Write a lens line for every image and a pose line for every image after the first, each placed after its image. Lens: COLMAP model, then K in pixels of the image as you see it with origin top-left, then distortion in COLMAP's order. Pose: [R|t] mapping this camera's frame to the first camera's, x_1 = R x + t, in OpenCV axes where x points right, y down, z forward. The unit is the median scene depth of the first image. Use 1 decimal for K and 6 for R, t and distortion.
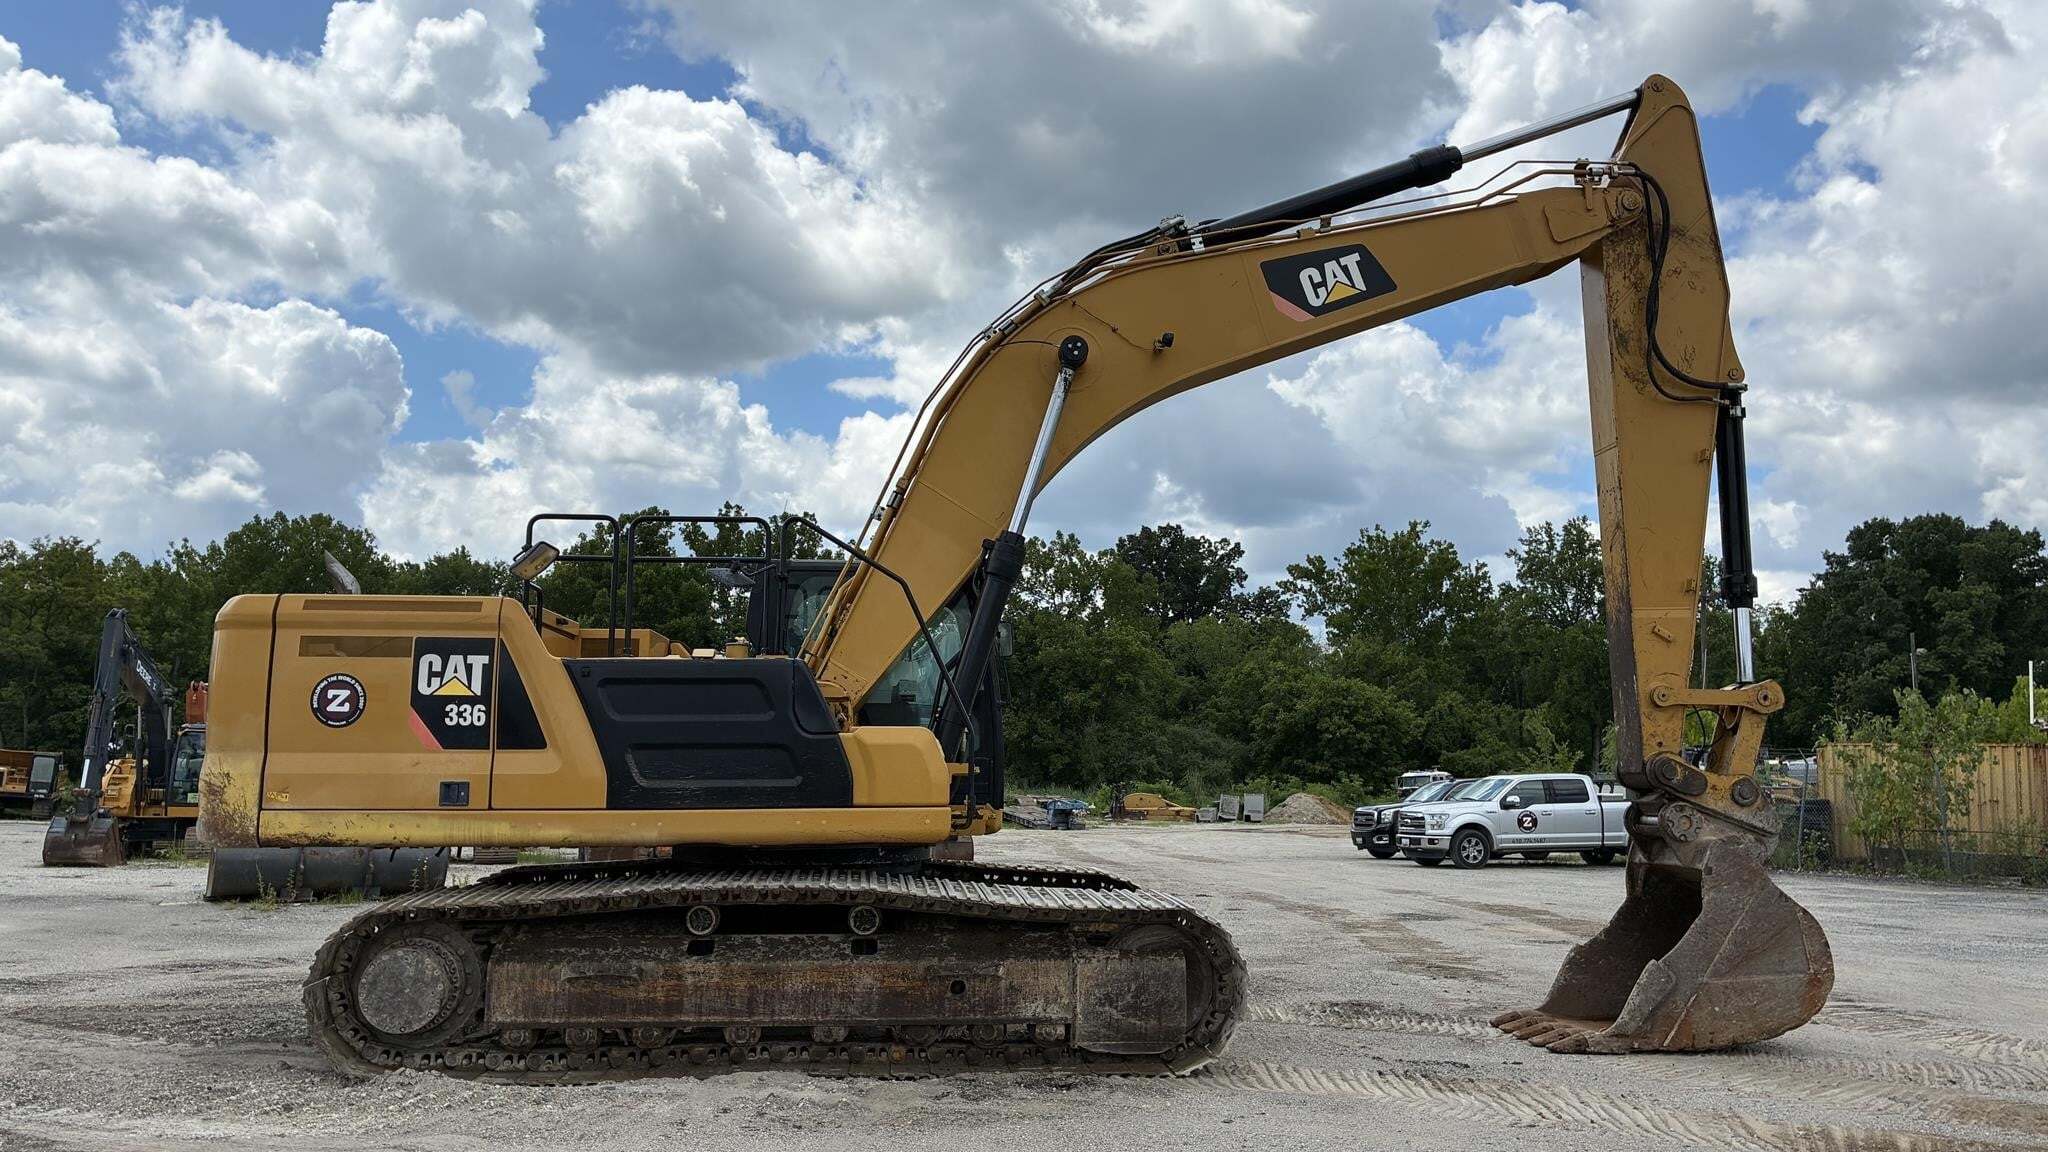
lens RADIAL K [[1556.7, 0, 1027.9], [0, 1556.7, 564.3], [0, 0, 1]] dist [0.012060, -0.005629]
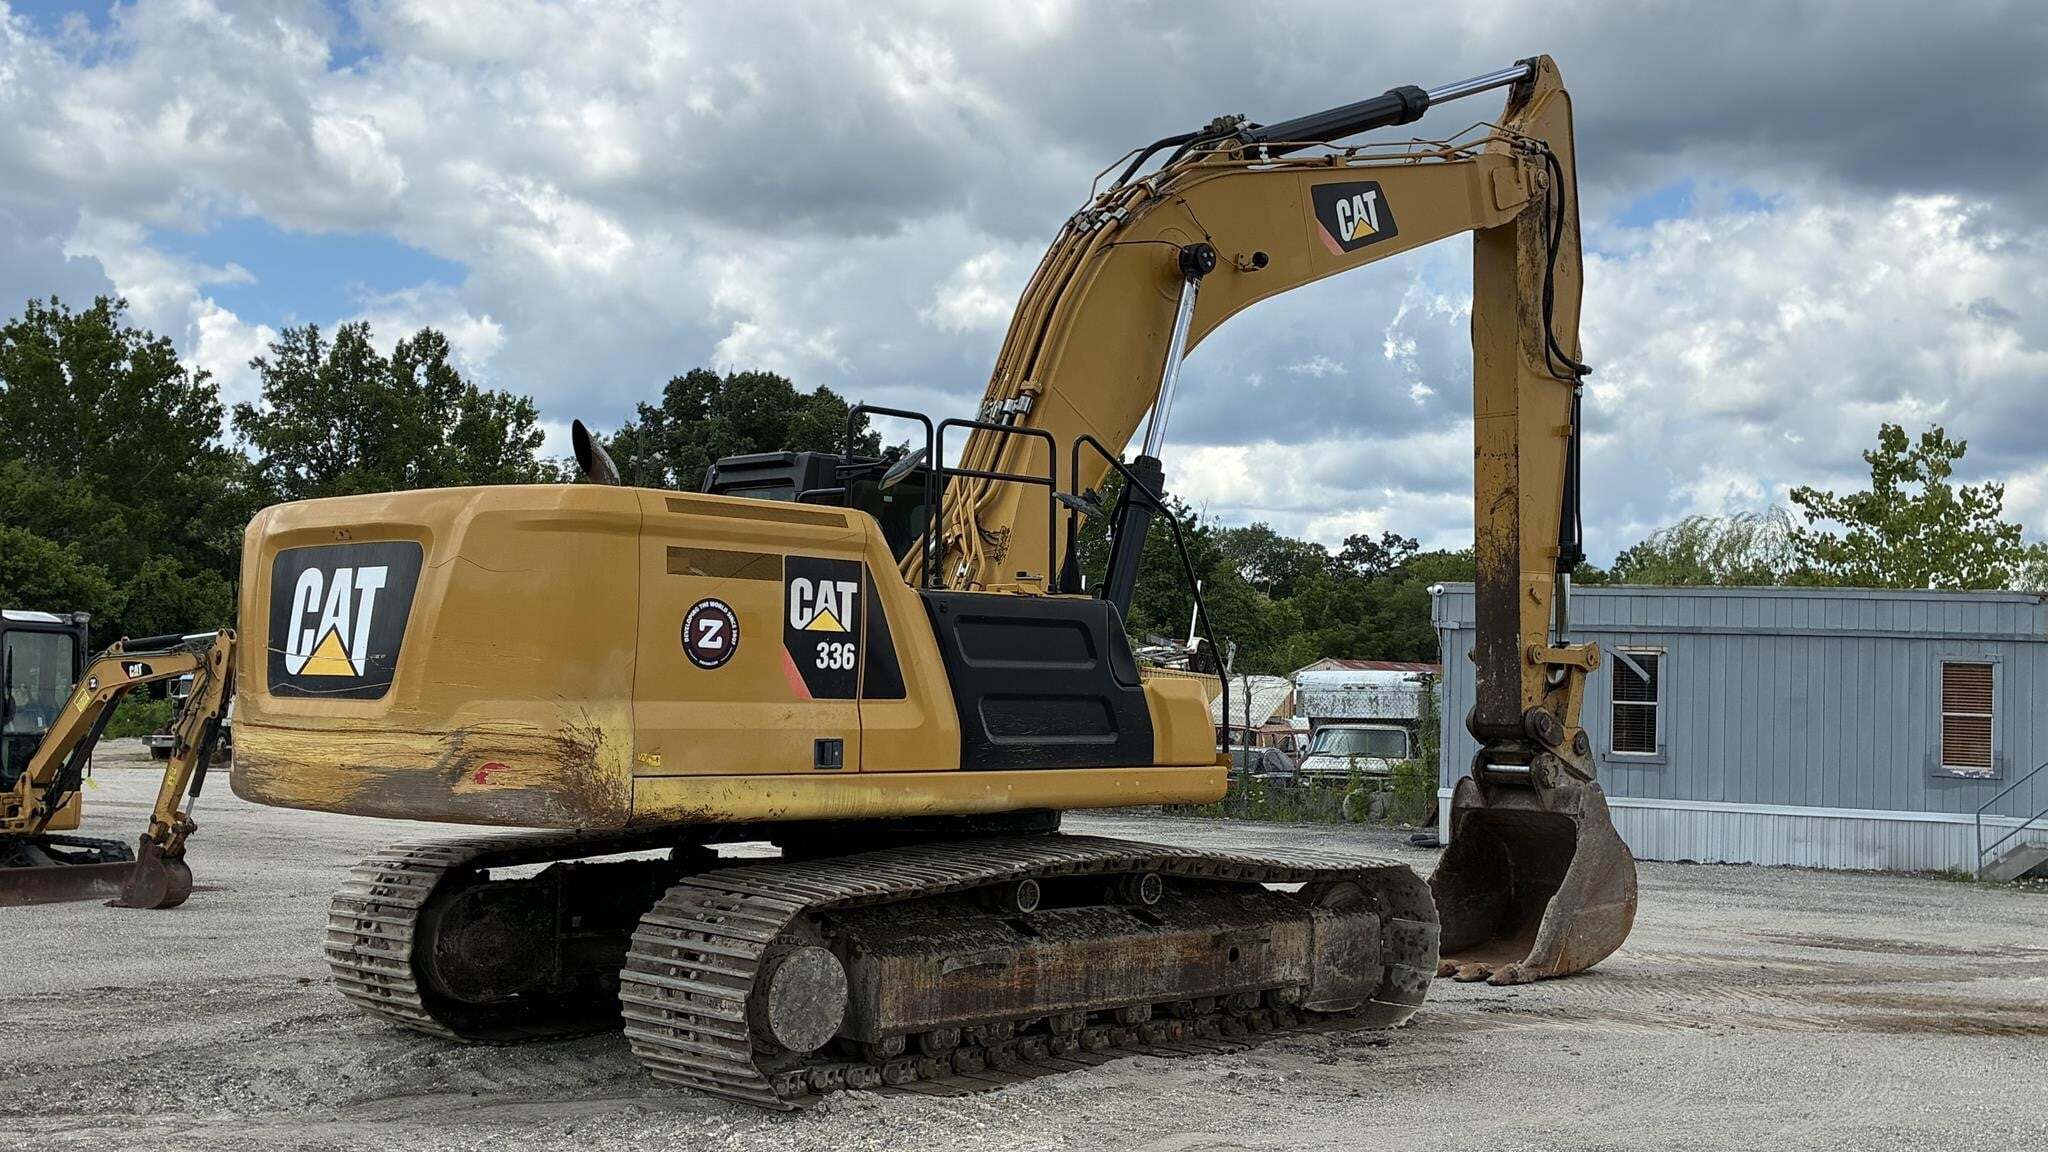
lens RADIAL K [[2210.3, 0, 1026.0], [0, 2210.3, 554.1], [0, 0, 1]] dist [0.054502, -0.031415]
pose [[0.762829, 0.053919, 0.644348, -0.844974], [-0.106213, 0.993430, 0.042613, -0.011446], [-0.637817, -0.100944, 0.763544, 0.065345]]
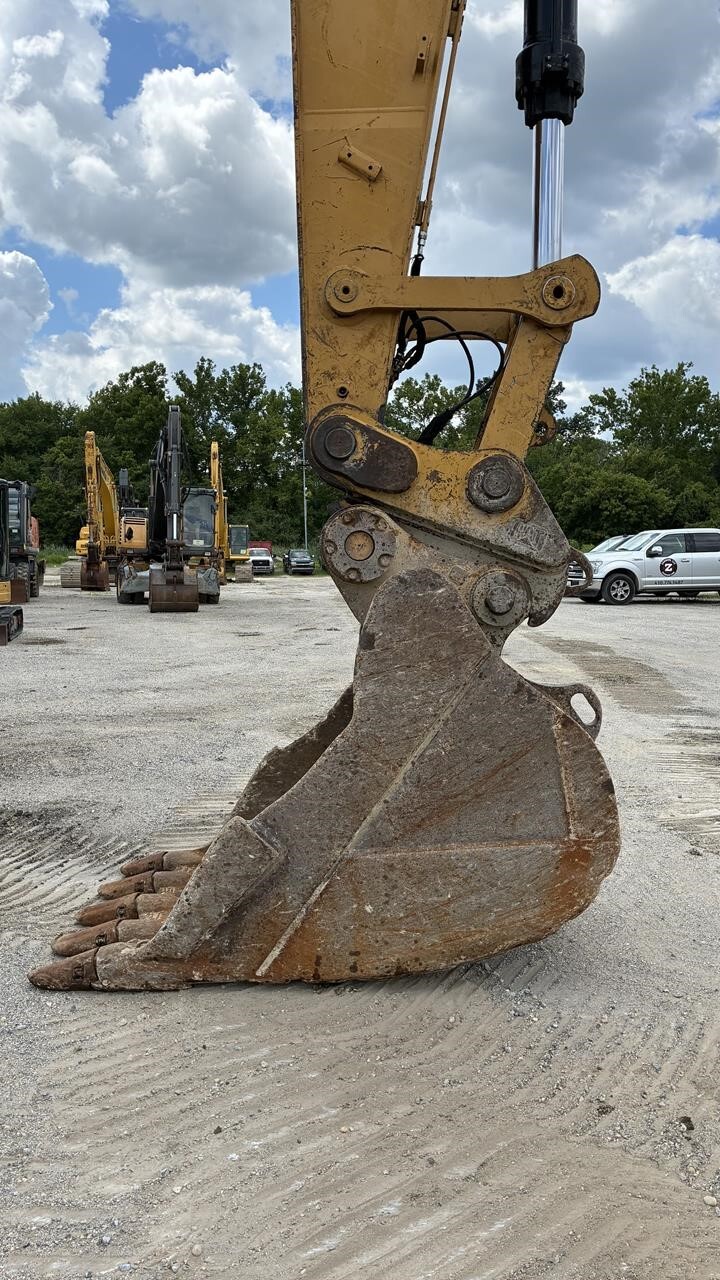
lens RADIAL K [[973.0, 0, 360.0], [0, 973.0, 640.0], [0, 0, 1]] dist [0.012060, -0.005629]
pose [[0.996304, 0.003820, -0.085808, 0.437398], [0.016150, 0.972862, 0.230823, 0.120093], [0.084361, -0.231356, 0.969205, 0.672039]]
